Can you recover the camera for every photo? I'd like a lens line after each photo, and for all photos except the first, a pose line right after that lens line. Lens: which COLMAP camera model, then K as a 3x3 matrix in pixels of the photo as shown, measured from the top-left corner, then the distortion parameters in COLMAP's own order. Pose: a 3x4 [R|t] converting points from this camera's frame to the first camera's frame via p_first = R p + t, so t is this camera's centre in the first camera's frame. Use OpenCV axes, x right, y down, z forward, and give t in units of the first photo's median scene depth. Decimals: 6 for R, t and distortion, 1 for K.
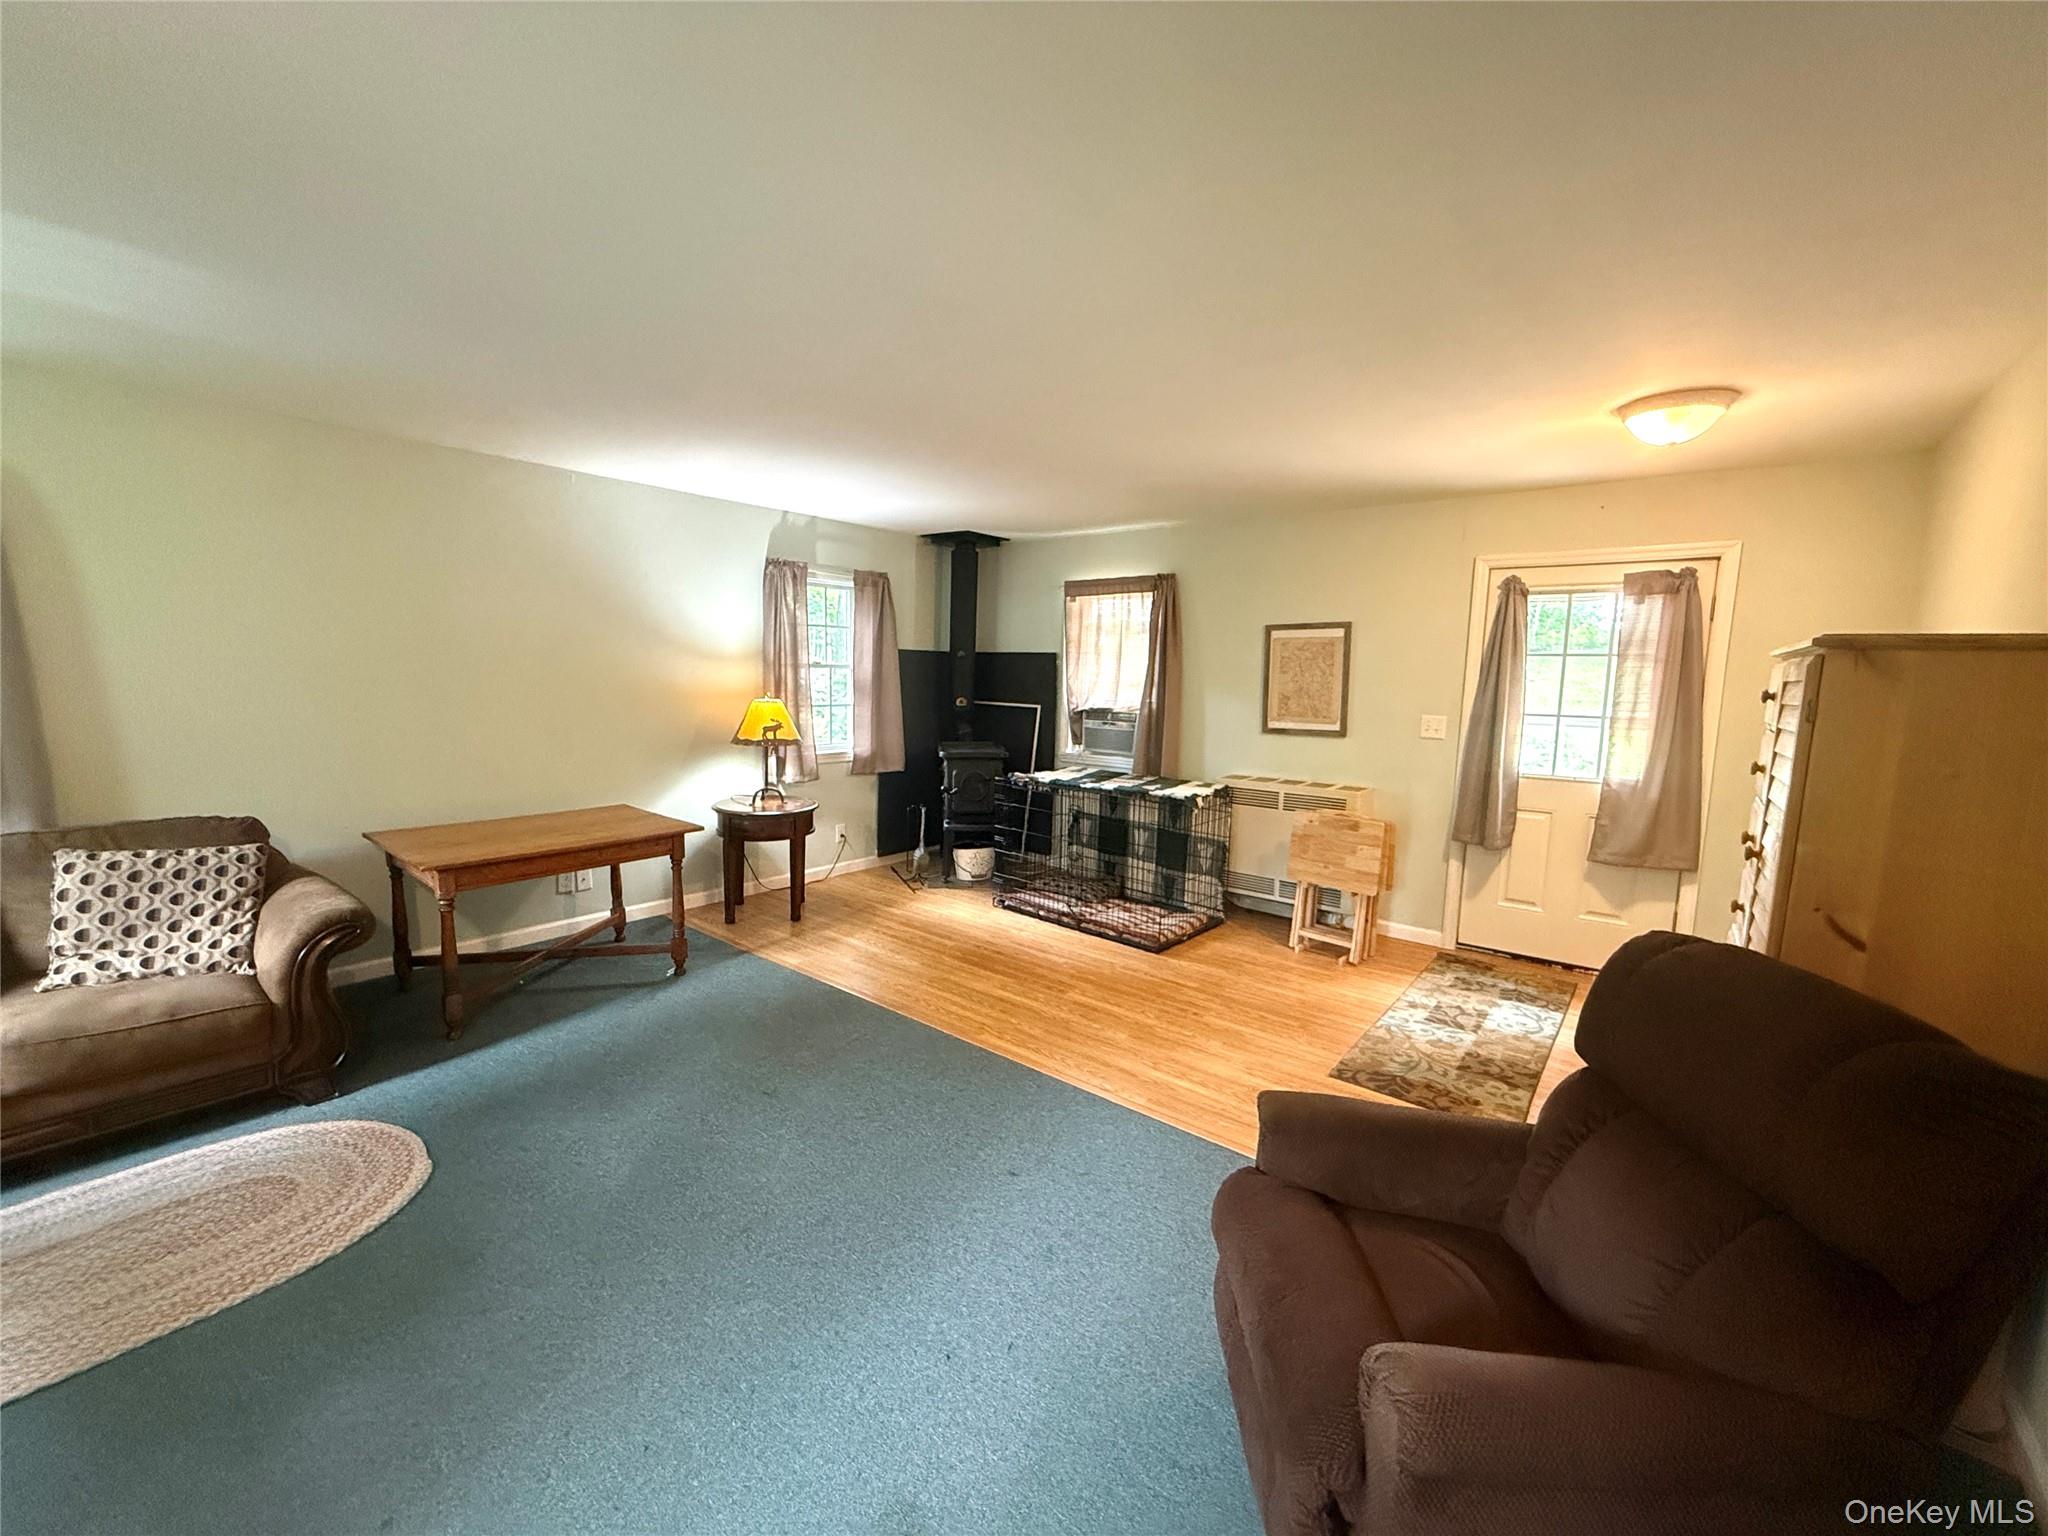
lens RADIAL K [[819.2, 0, 1015.0], [0, 819.2, 766.4], [0, 0, 1]] dist [-0.000482, 0.000243]
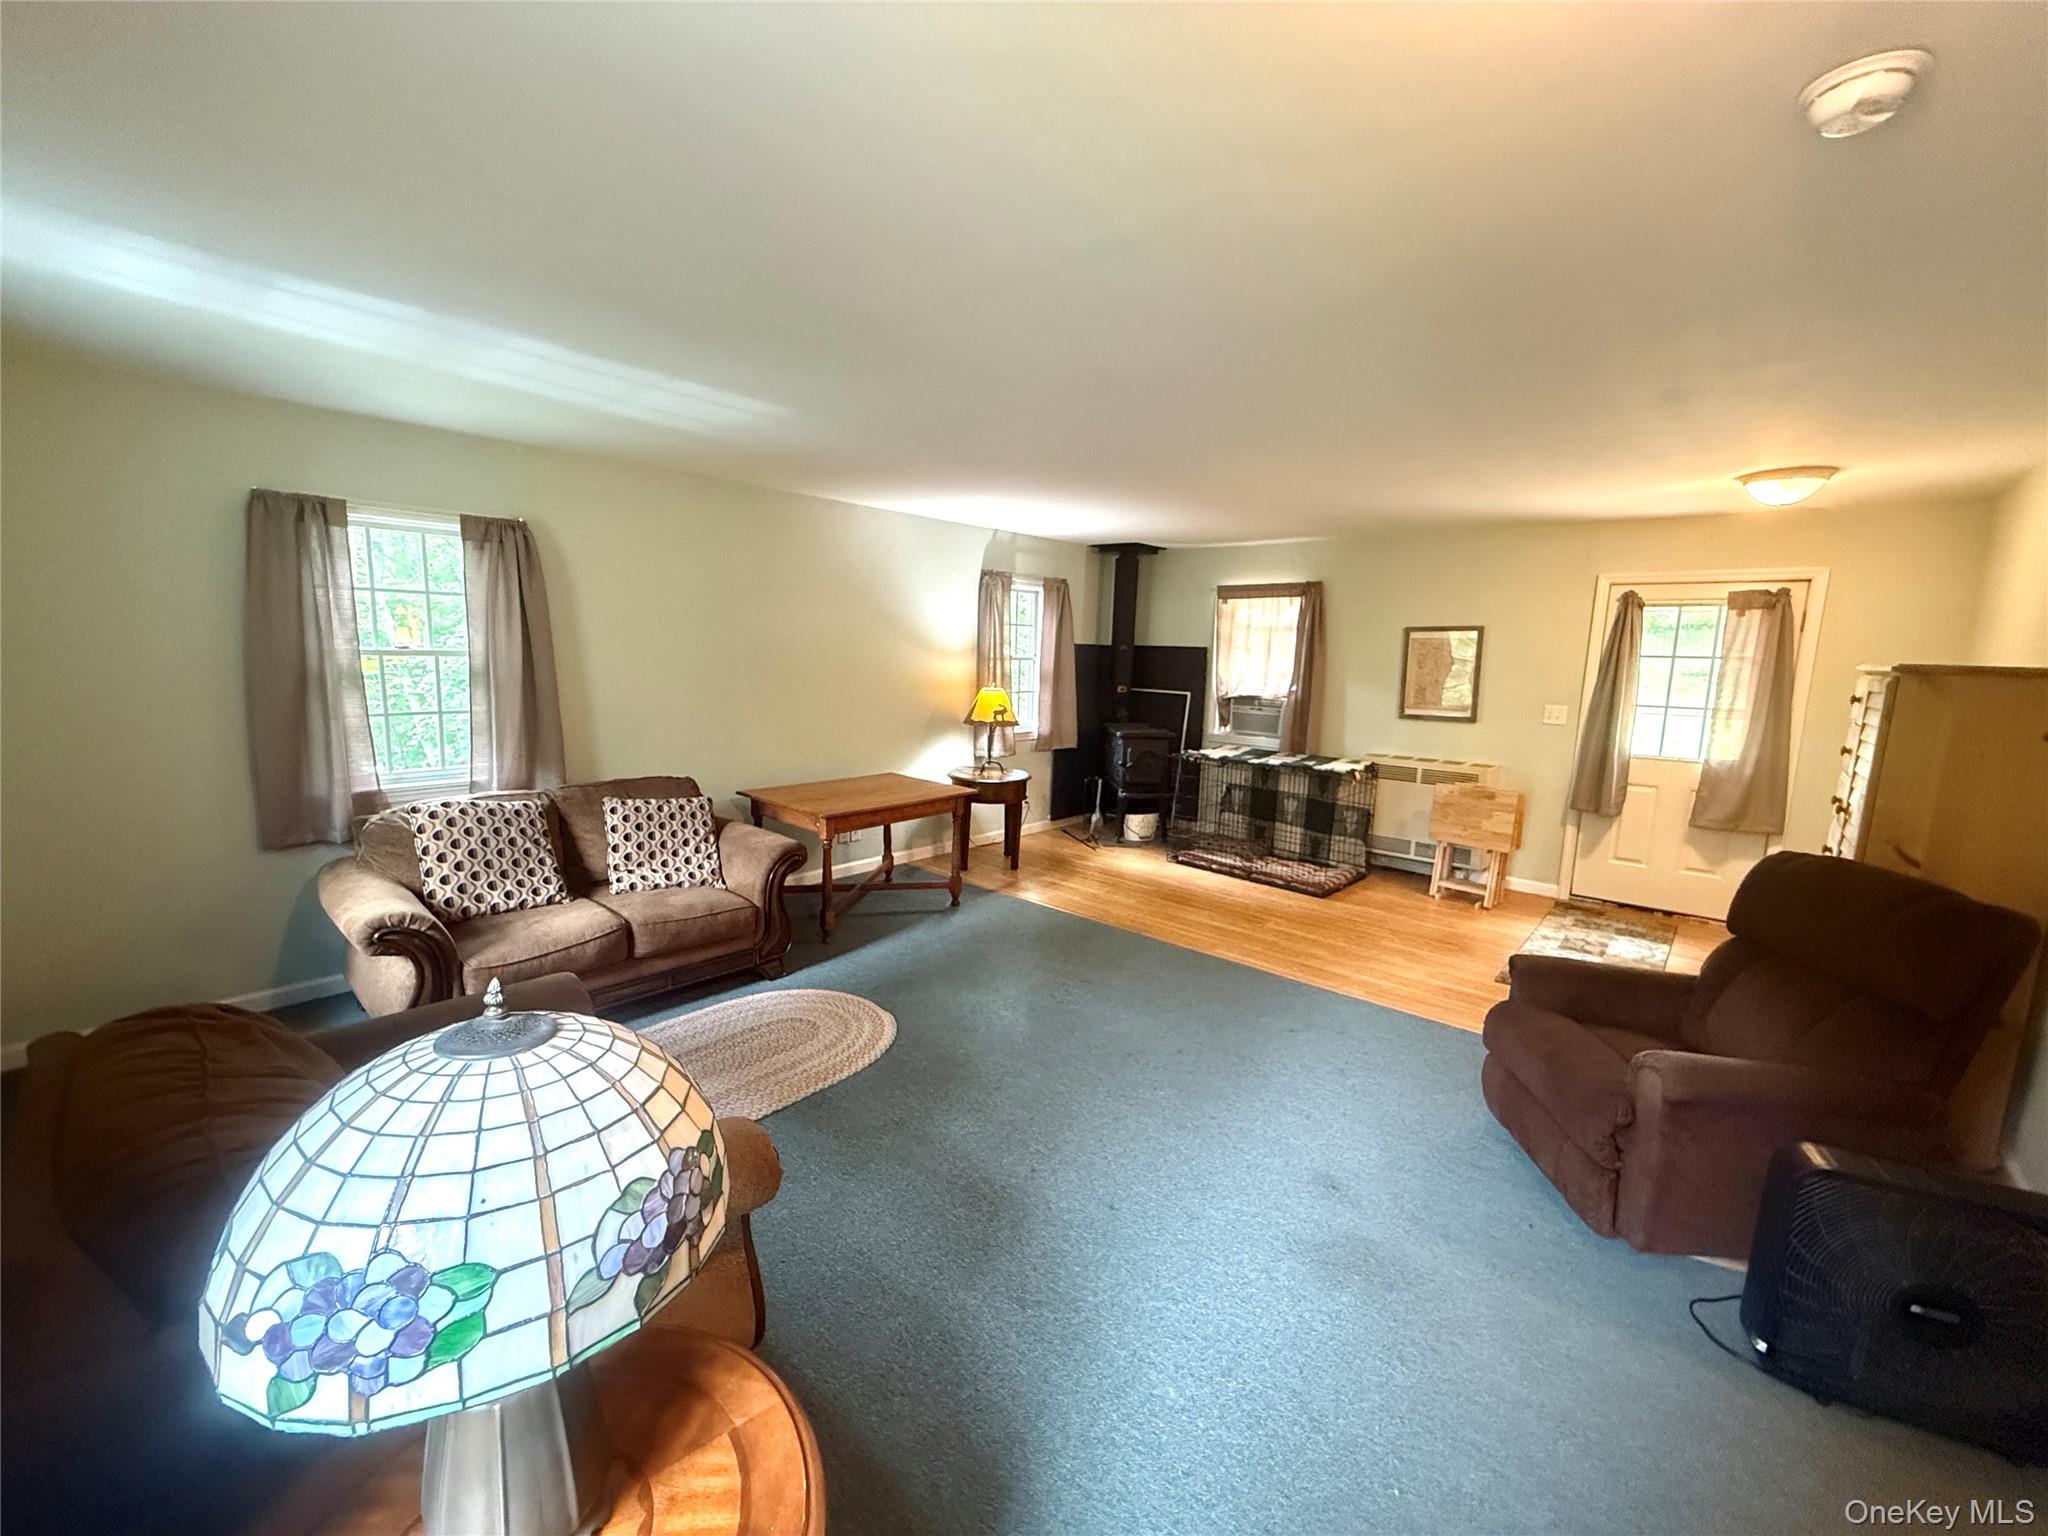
lens RADIAL K [[819.2, 0, 1015.0], [0, 819.2, 766.4], [0, 0, 1]] dist [-0.000482, 0.000243]
pose [[0.999244, 0.009542, -0.037684, -0.259995], [-0.008544, 0.999611, 0.026549, 0.002291], [0.037922, -0.026207, 0.998937, -0.256741]]
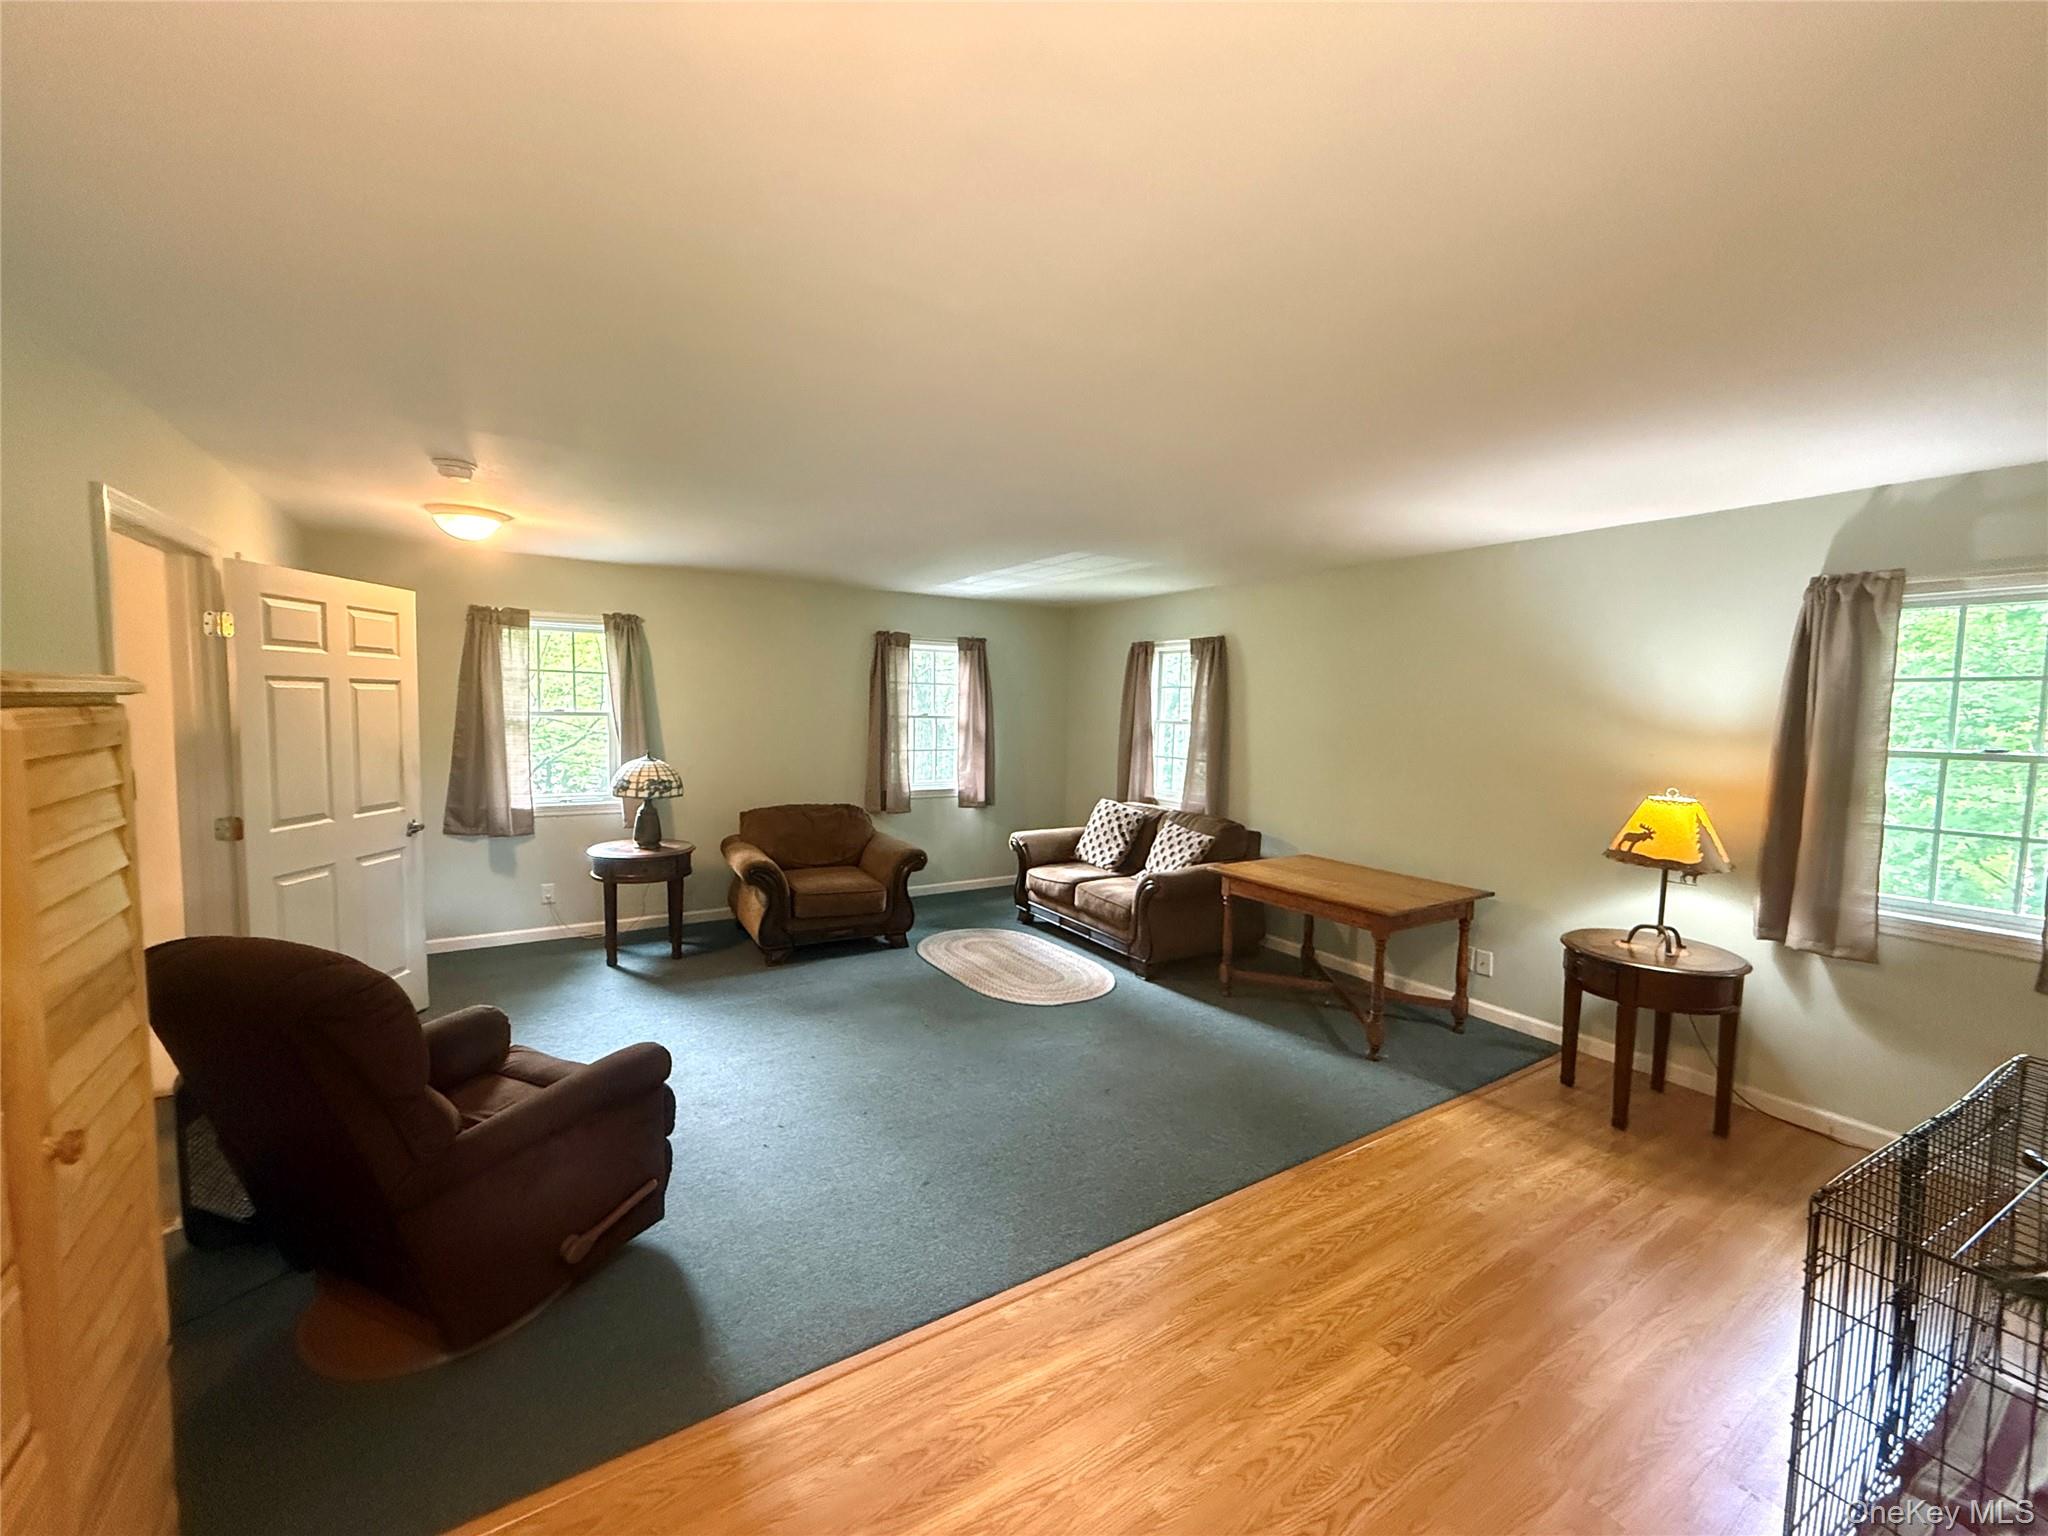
lens RADIAL K [[815.2, 0, 1024.0], [0, 815.2, 768.0], [0, 0, 1]] dist [0.001225, 0.000068]
pose [[-0.310484, 0.042290, -0.949637, 0.587075], [-0.142110, 0.985718, 0.090359, -0.105951], [0.939896, 0.163008, -0.300040, 0.815671]]
